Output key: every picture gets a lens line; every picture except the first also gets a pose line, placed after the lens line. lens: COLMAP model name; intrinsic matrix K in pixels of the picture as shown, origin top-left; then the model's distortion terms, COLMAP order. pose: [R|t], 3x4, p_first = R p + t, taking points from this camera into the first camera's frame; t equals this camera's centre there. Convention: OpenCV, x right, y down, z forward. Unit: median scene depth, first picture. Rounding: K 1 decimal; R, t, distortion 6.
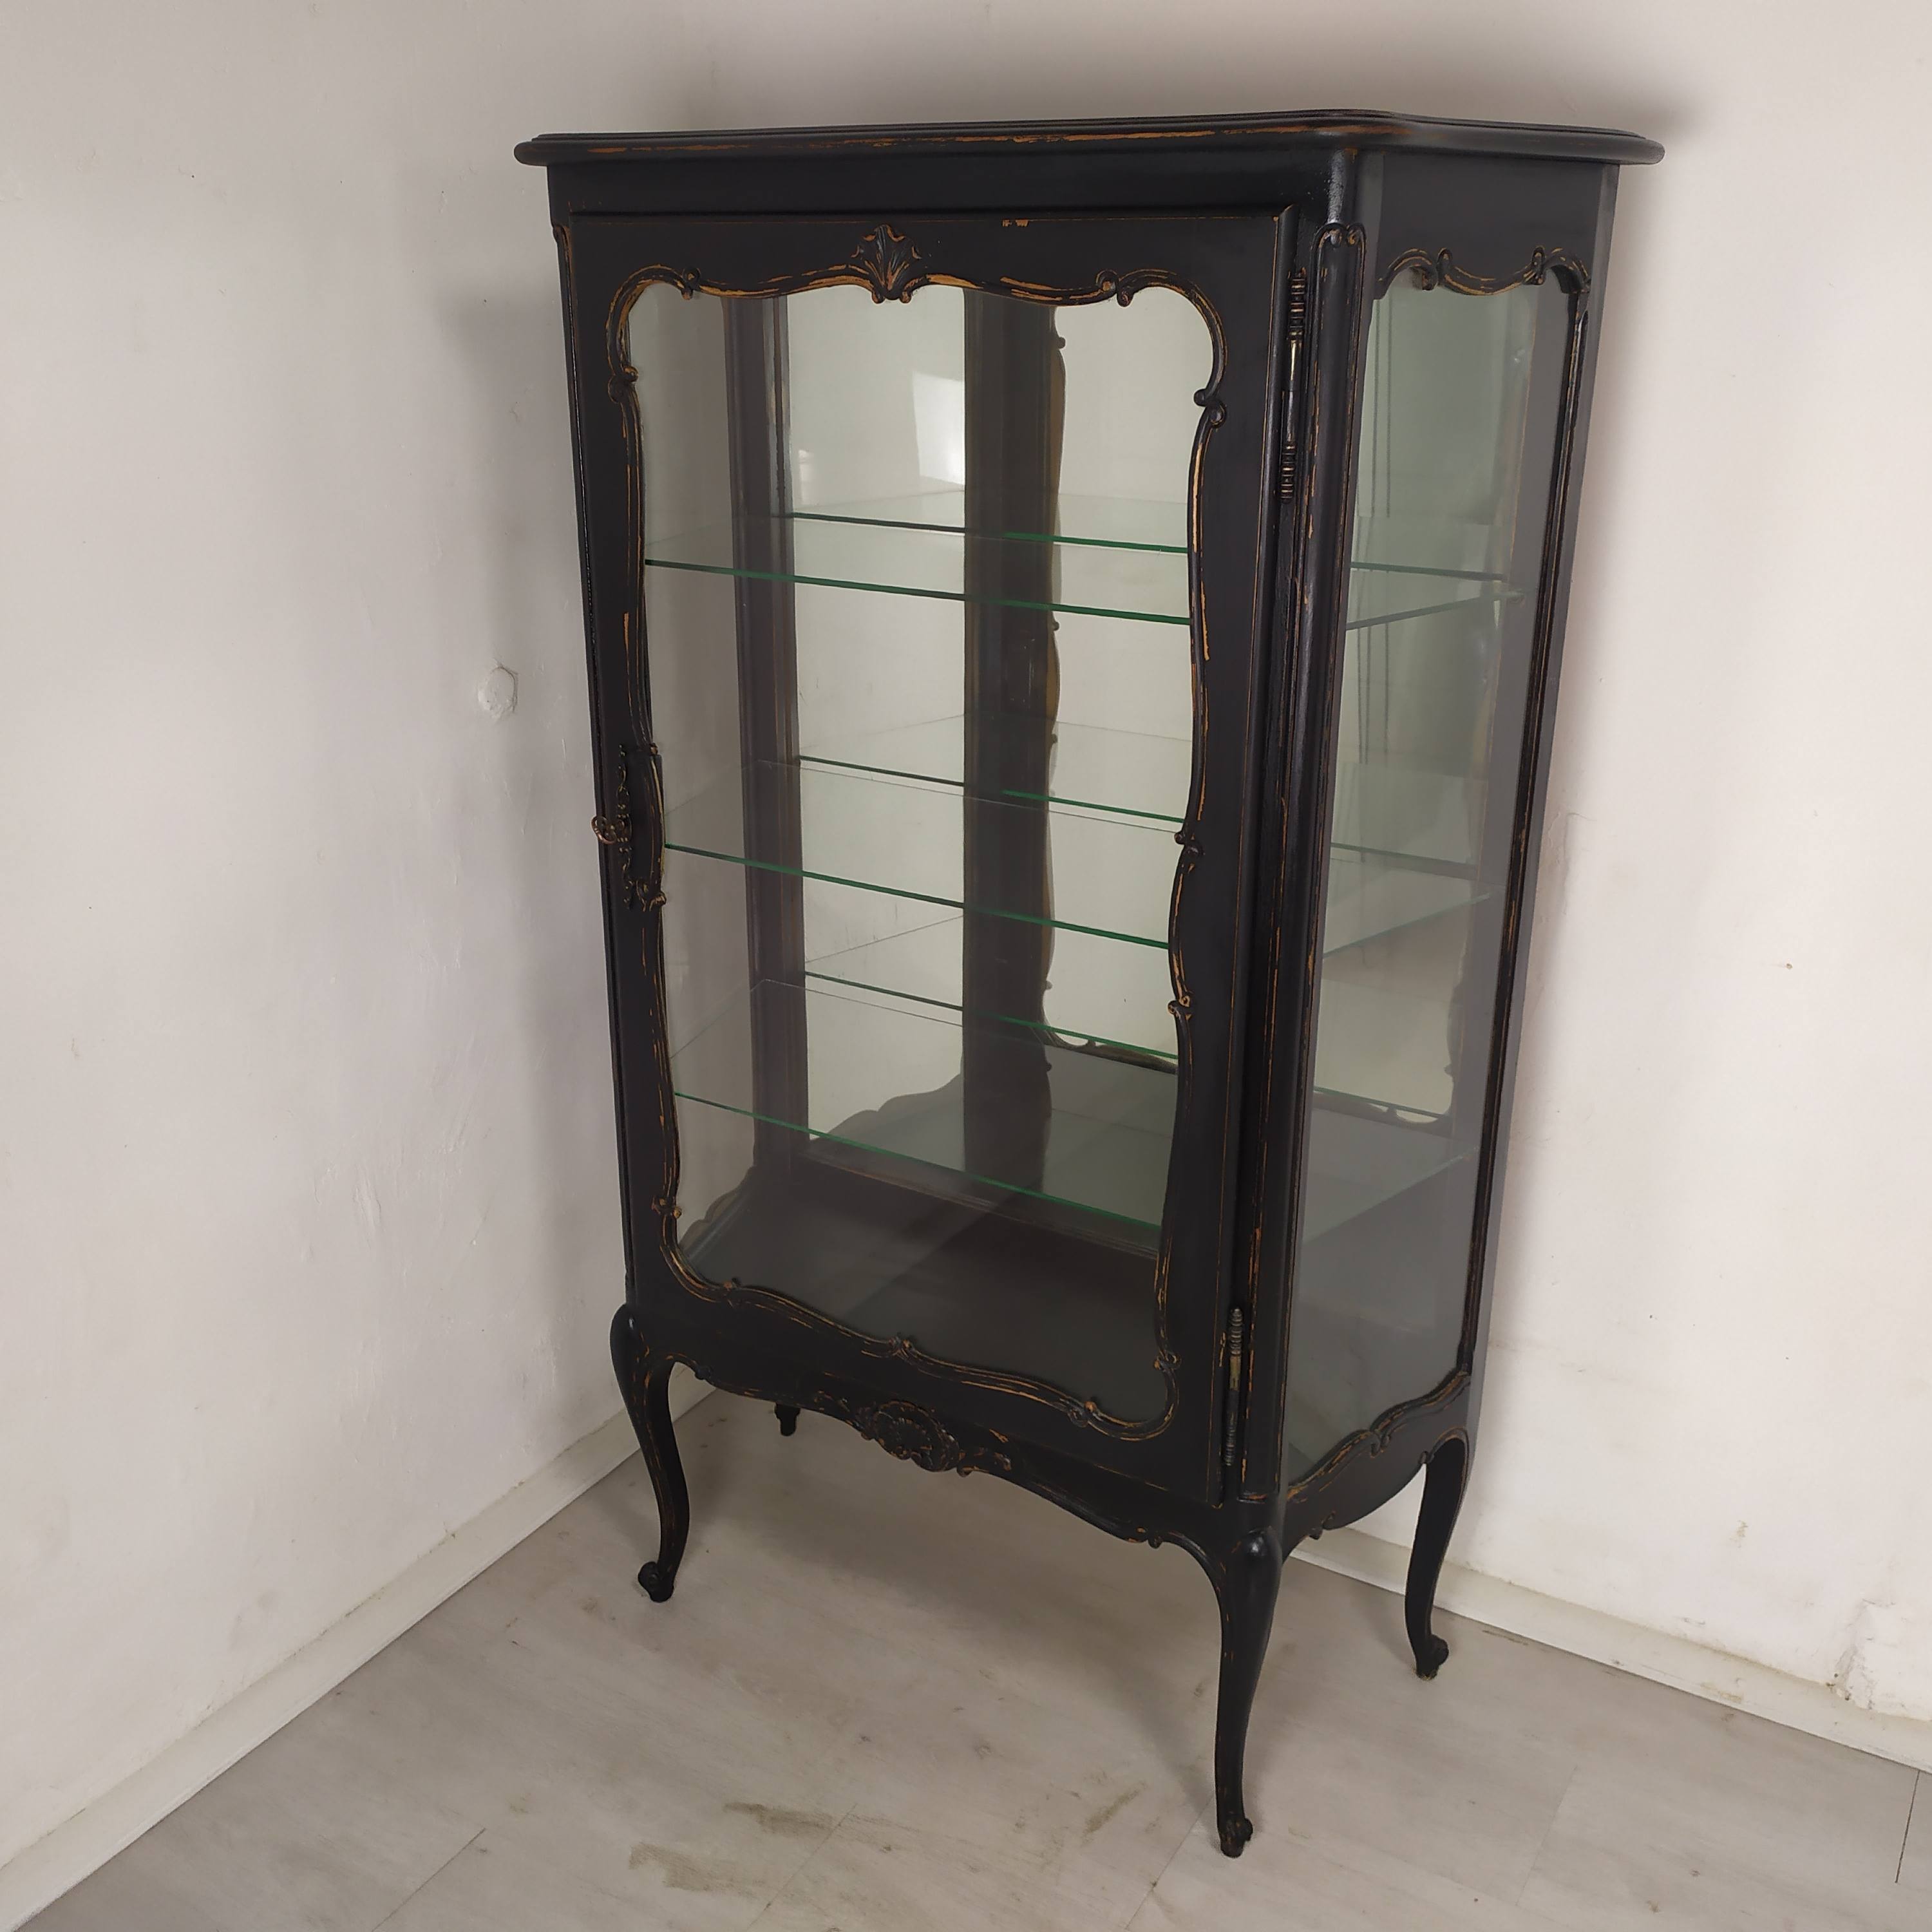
lens RADIAL K [[1938.9, 0, 956.1], [0, 1938.9, 964.5], [0, 0, 1]] dist [0.063079, -0.003428]
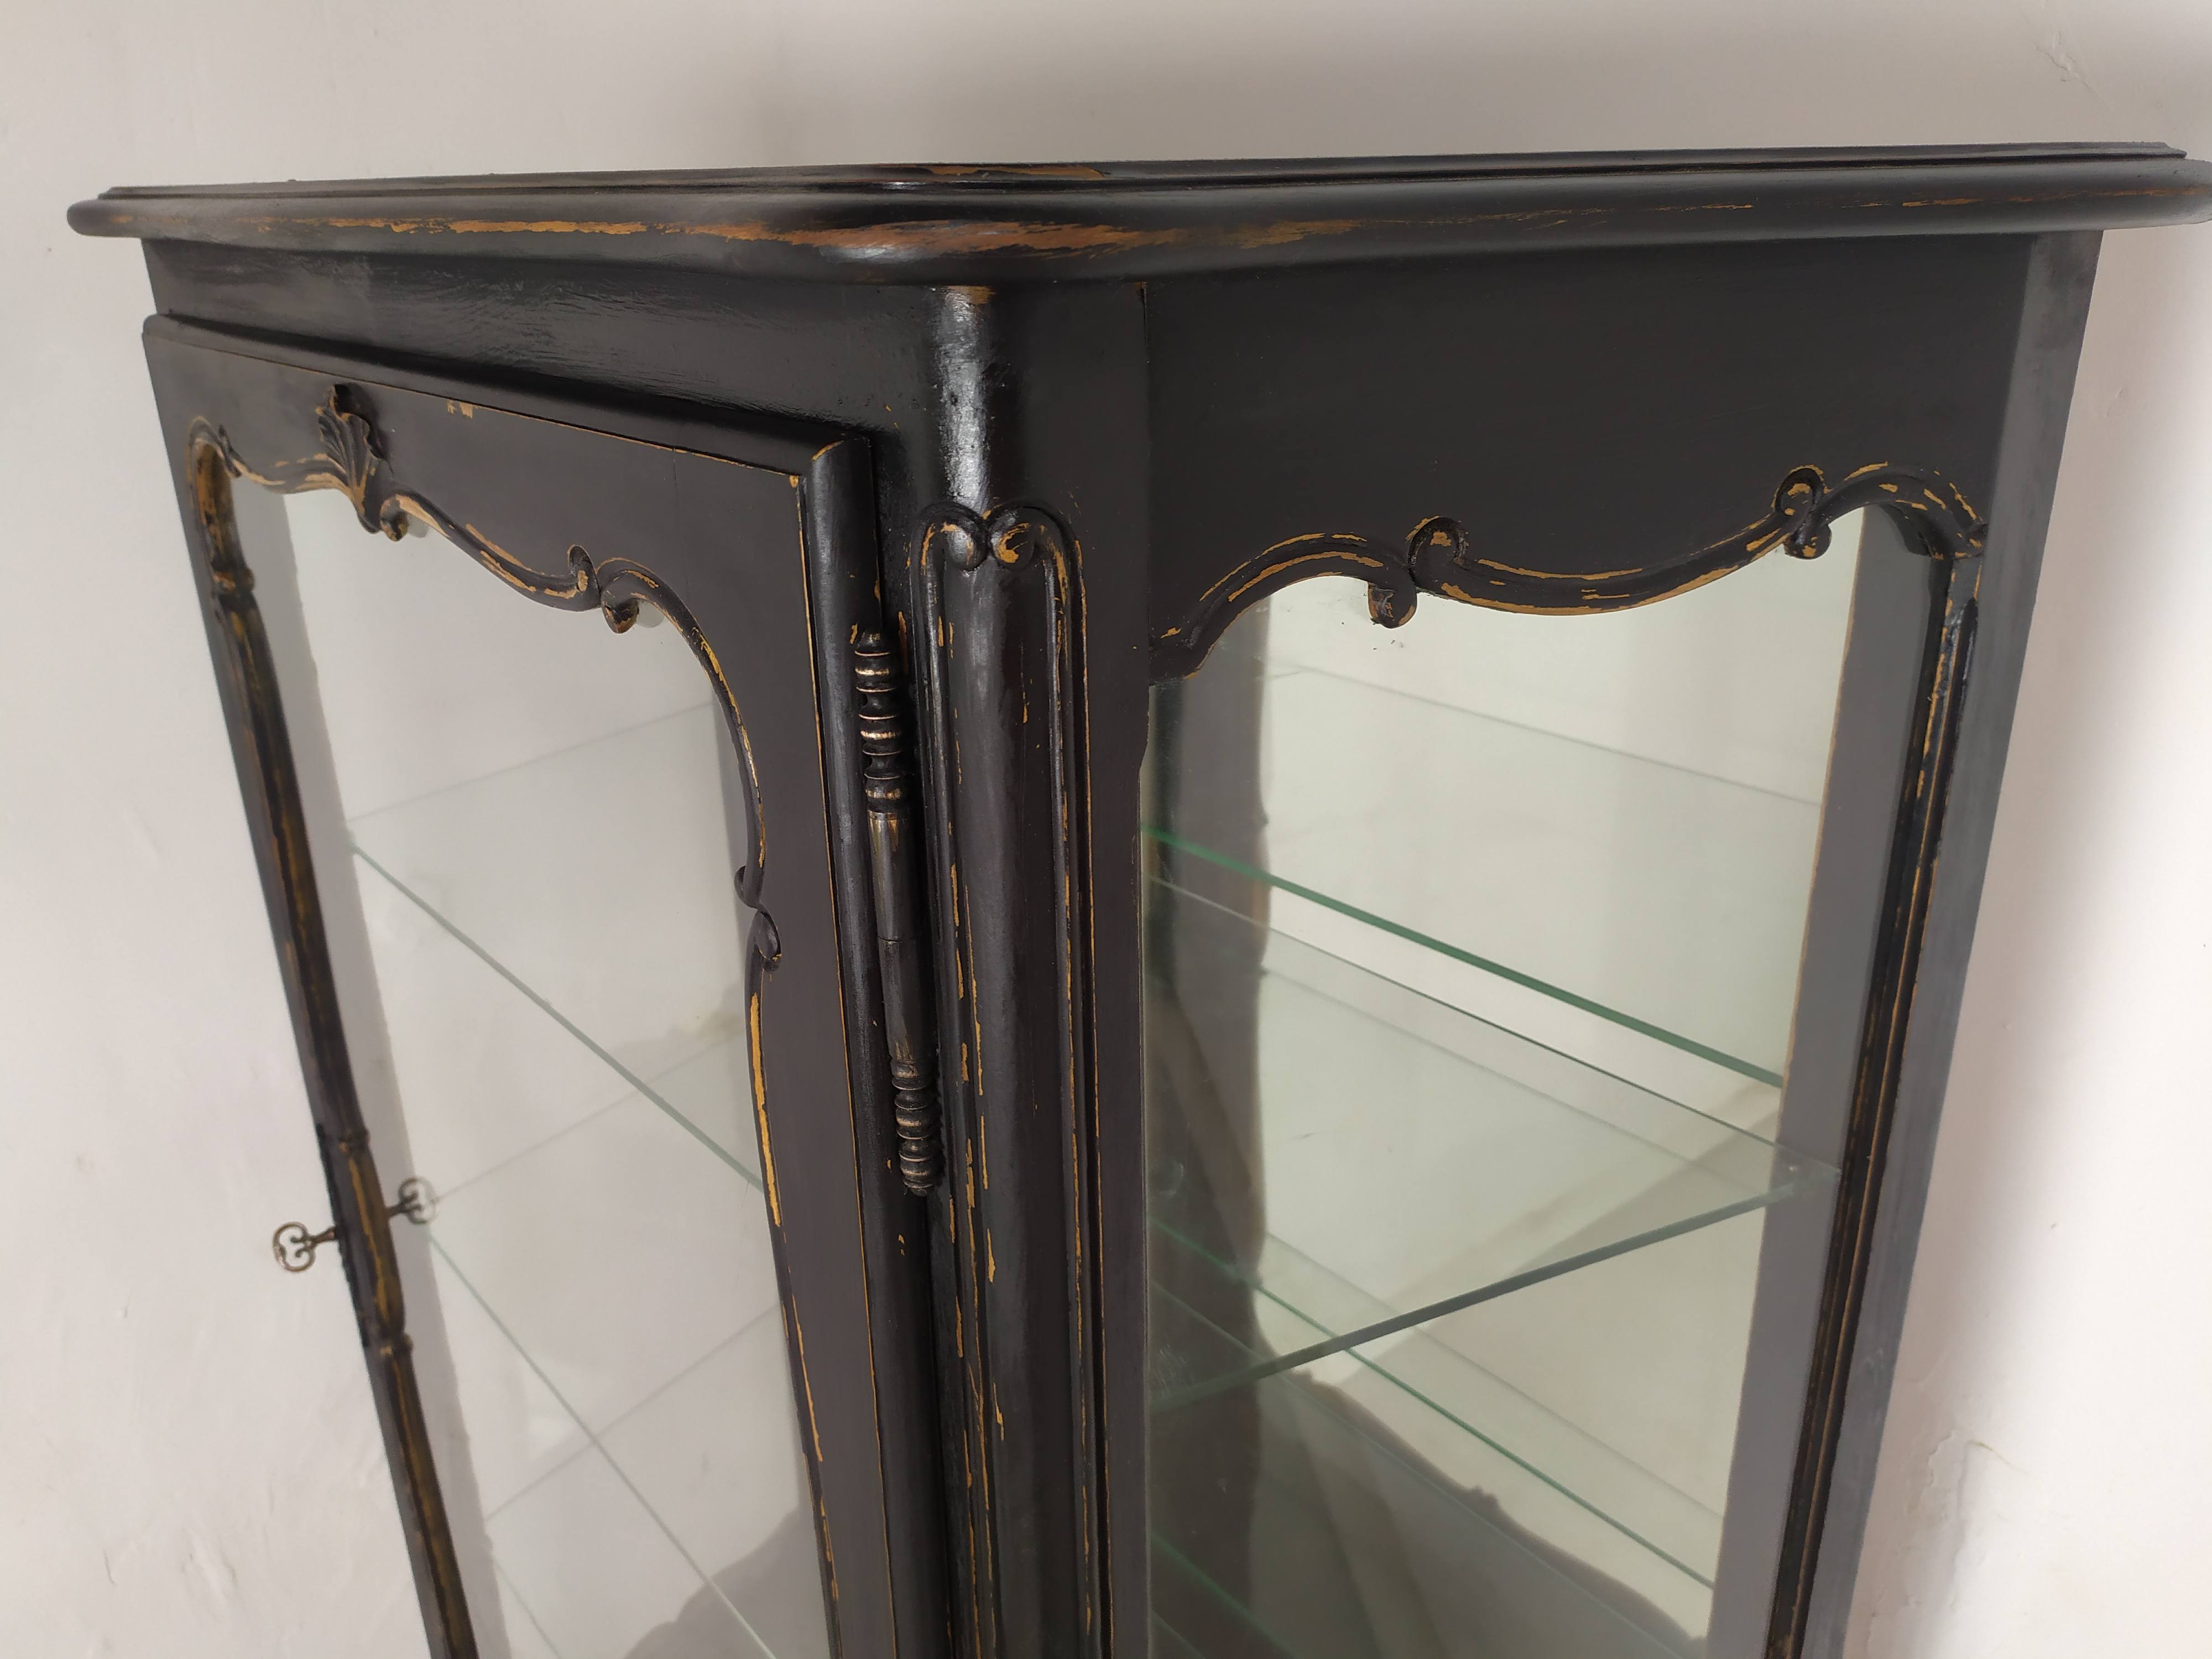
lens RADIAL K [[1663.8, 0, 1106.0], [0, 1663.8, 829.5], [0, 0, 1]] dist [0.001396, -0.002427]
pose [[0.951005, 0.089245, -0.296016, 0.250667], [-0.080166, 0.995867, 0.042692, -0.278145], [0.298603, -0.016870, 0.954228, 0.612249]]
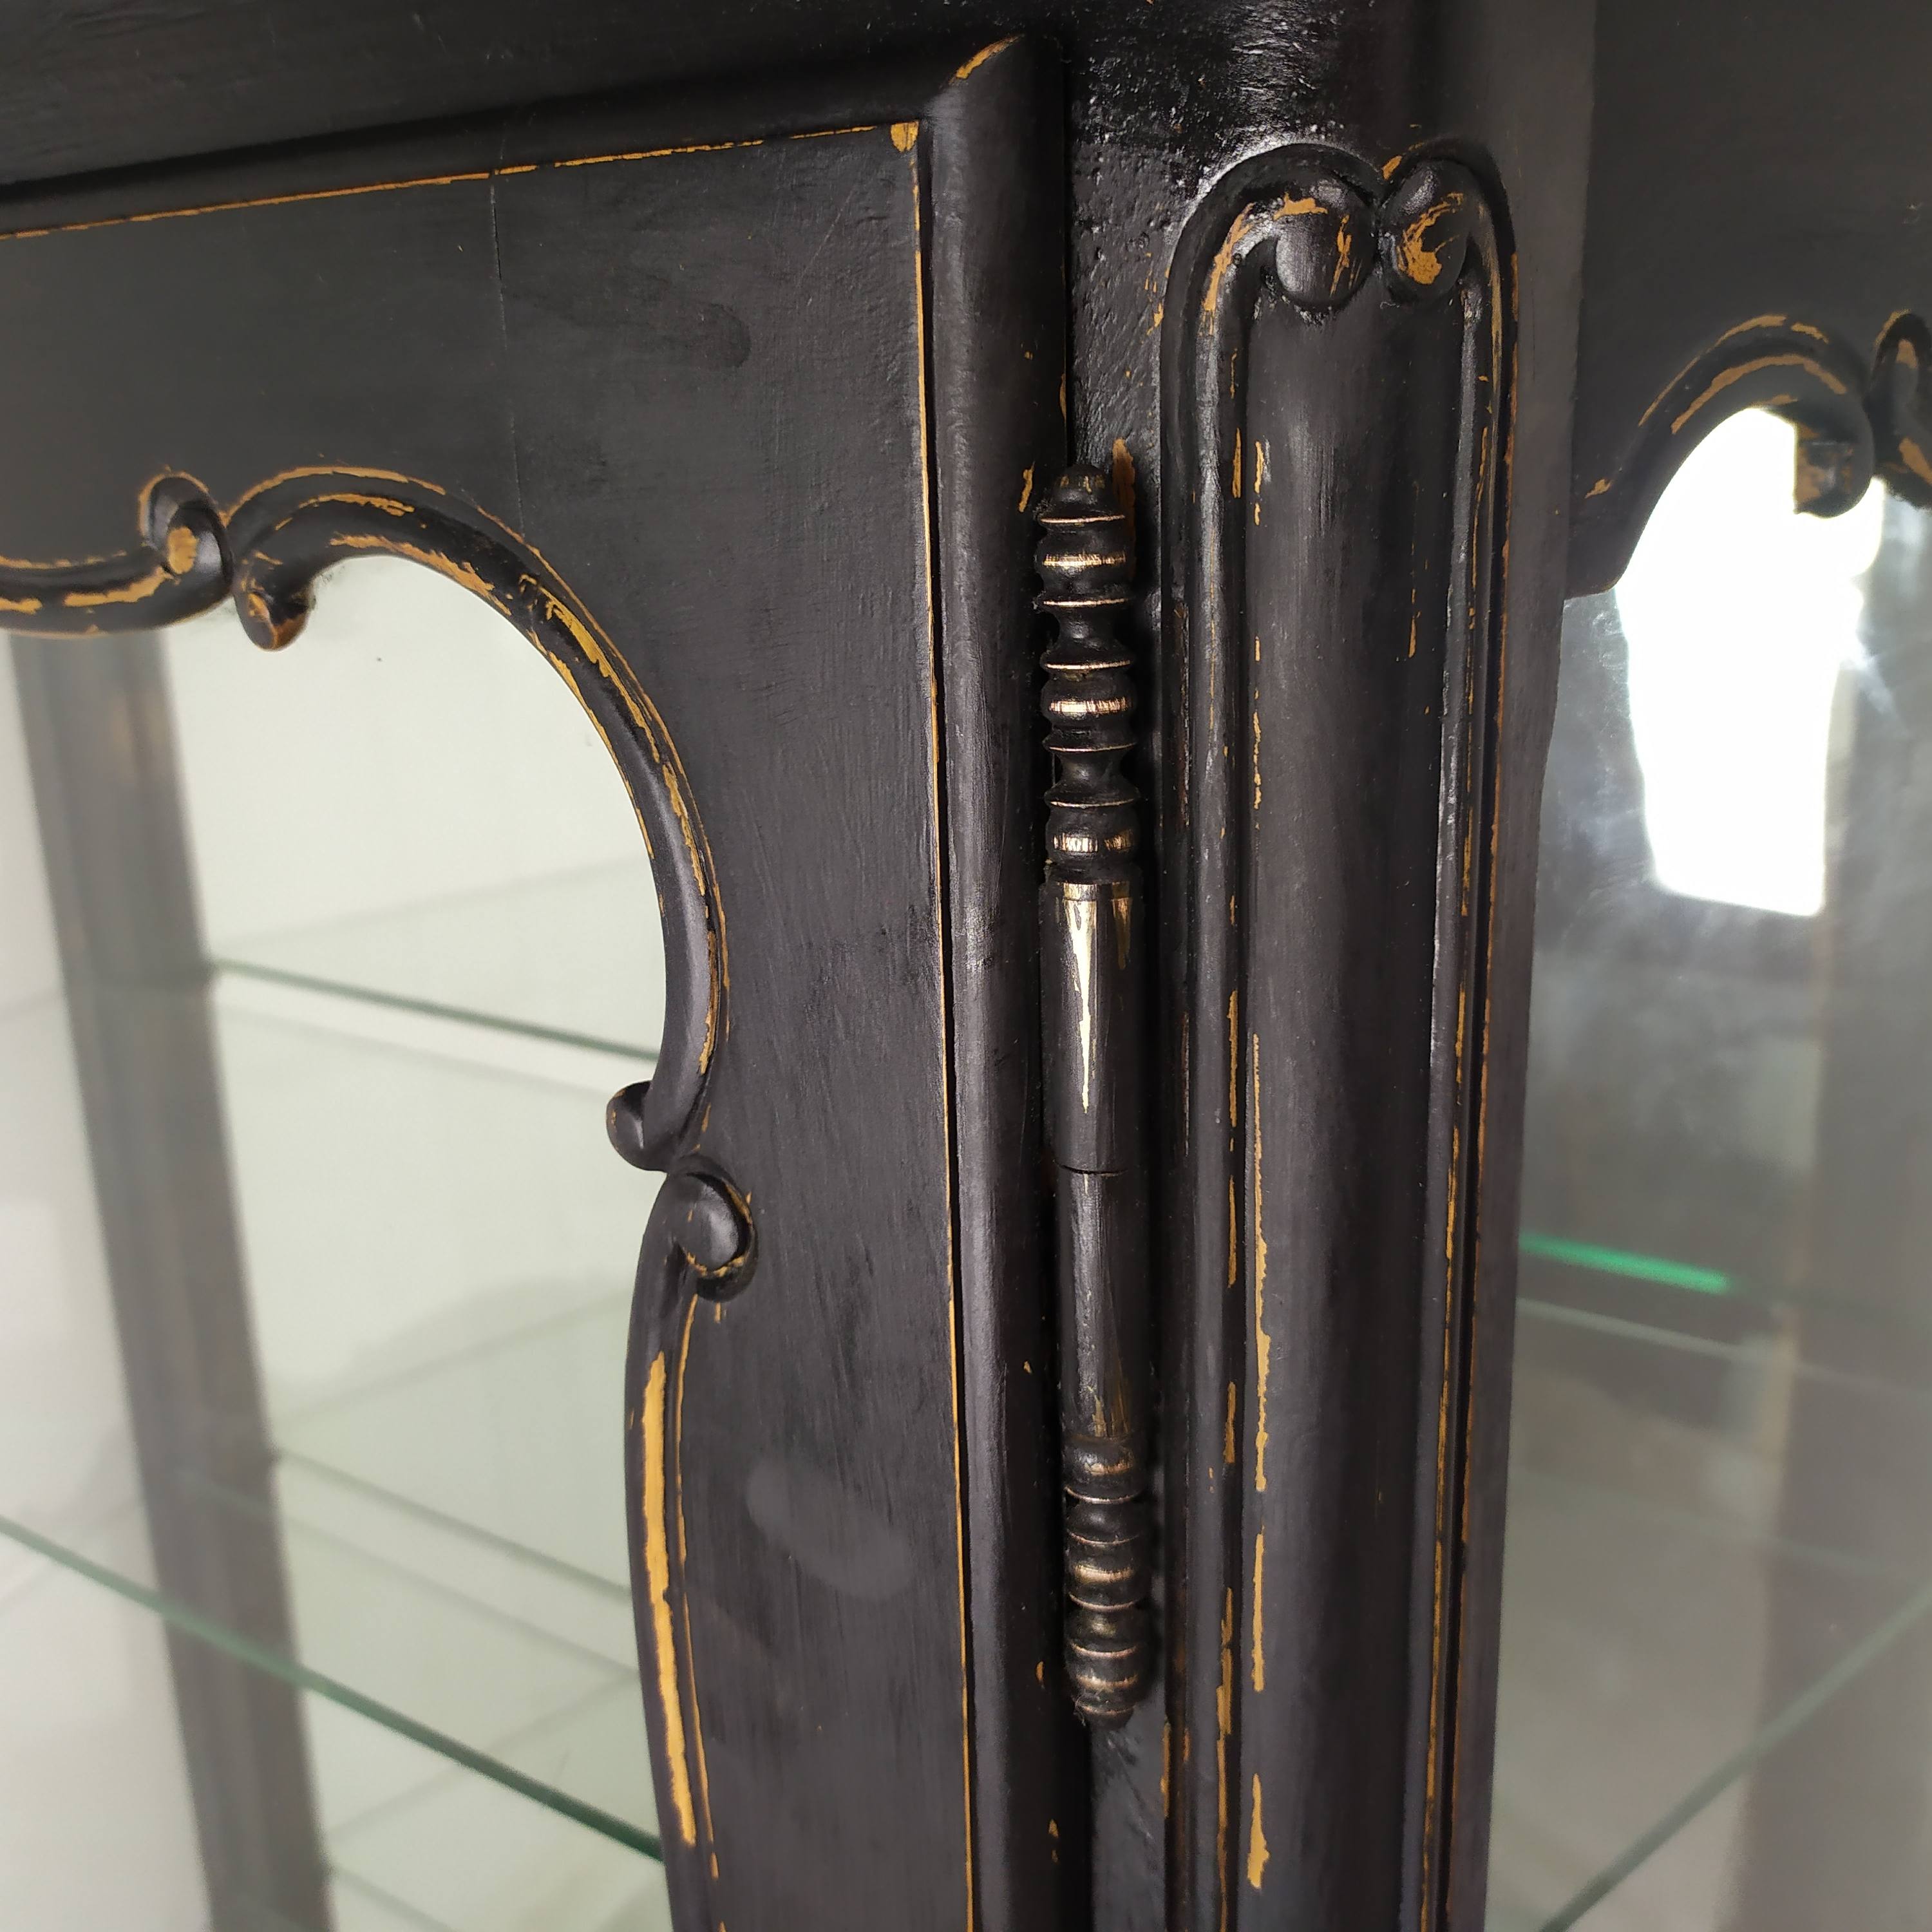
lens RADIAL K [[2003.4, 0, 915.5], [0, 2003.4, 966.7], [0, 0, 1]] dist [0.011628, 0.003297]
pose [[0.998218, -0.022870, -0.055123, 0.141217], [0.018890, 0.997250, -0.071666, -0.252366], [0.056611, 0.070497, 0.995904, 0.702198]]
